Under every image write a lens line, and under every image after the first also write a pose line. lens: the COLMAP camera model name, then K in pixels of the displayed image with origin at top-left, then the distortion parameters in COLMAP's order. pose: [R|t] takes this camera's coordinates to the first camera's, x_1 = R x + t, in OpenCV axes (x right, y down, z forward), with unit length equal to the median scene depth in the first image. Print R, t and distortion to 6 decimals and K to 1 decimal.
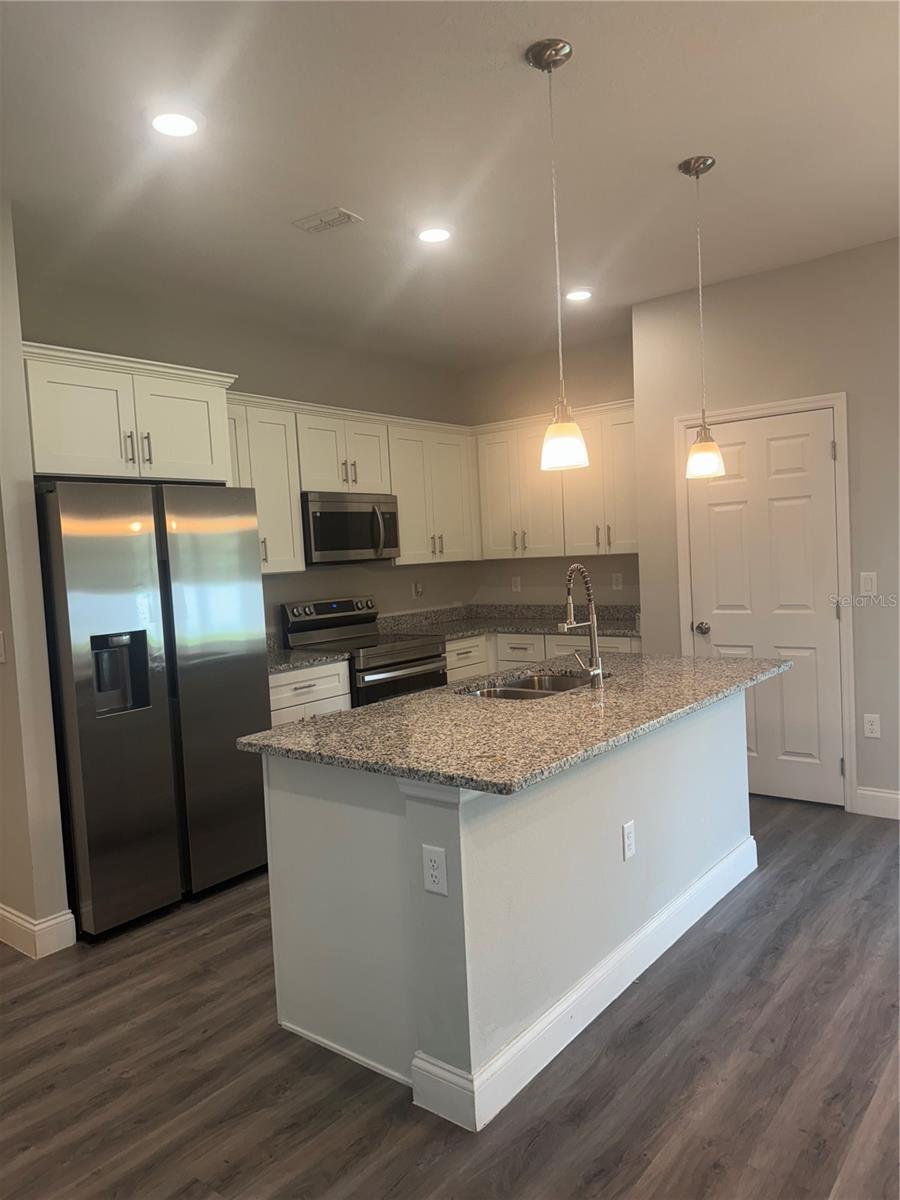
lens RADIAL K [[830.0, 0, 443.9], [0, 830.0, 599.4], [0, 0, 1]] dist [0.119188, -0.189181]
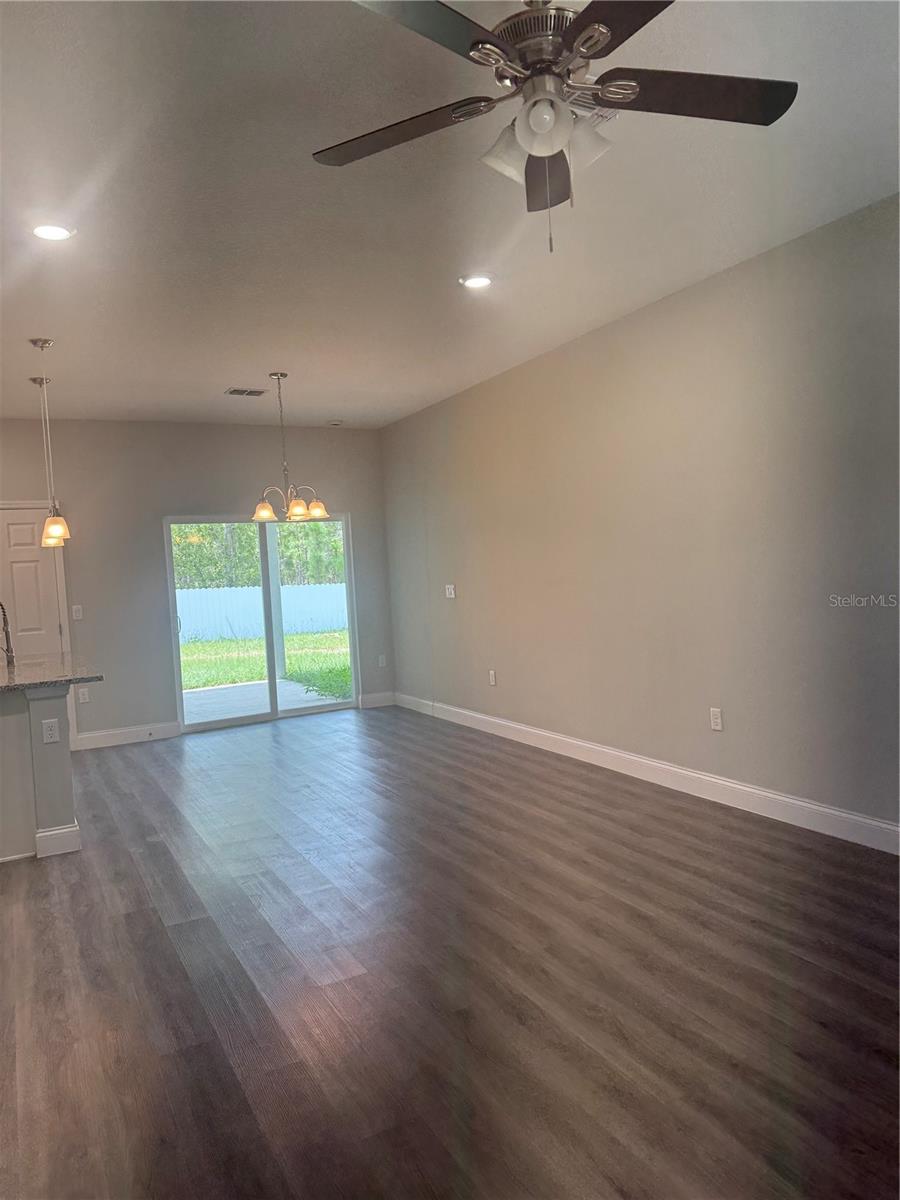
lens RADIAL K [[830.0, 0, 443.9], [0, 830.0, 599.4], [0, 0, 1]] dist [0.119188, -0.189181]
pose [[0.404870, -0.005317, 0.914359, -0.678833], [0.091152, 0.995237, -0.034574, 0.072463], [-0.909819, 0.097344, 0.403427, -0.331387]]
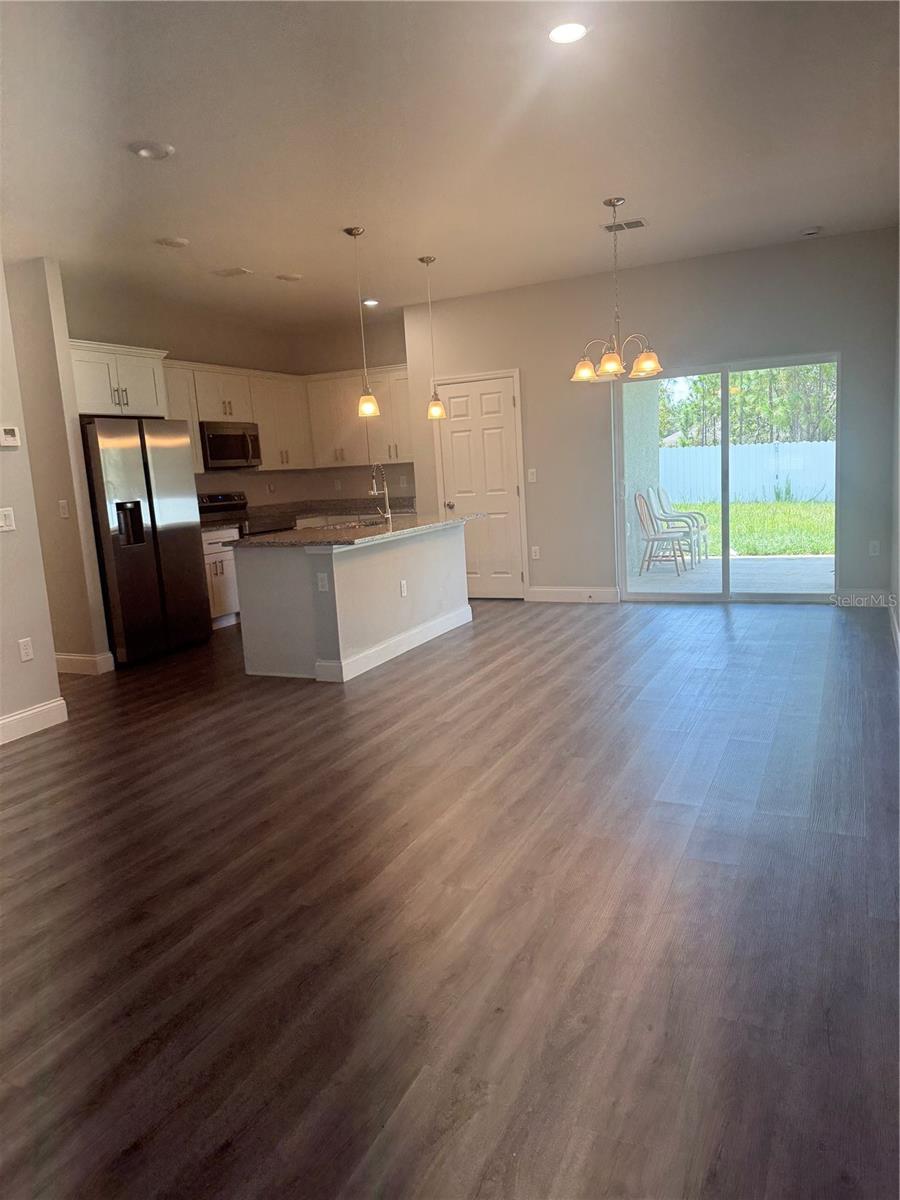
lens RADIAL K [[830.0, 0, 443.9], [0, 830.0, 599.4], [0, 0, 1]] dist [0.119188, -0.189181]
pose [[0.972284, -0.045113, 0.229410, -0.102528], [0.024531, 0.995476, 0.091794, 0.069539], [-0.232513, -0.083622, 0.968992, -0.657267]]
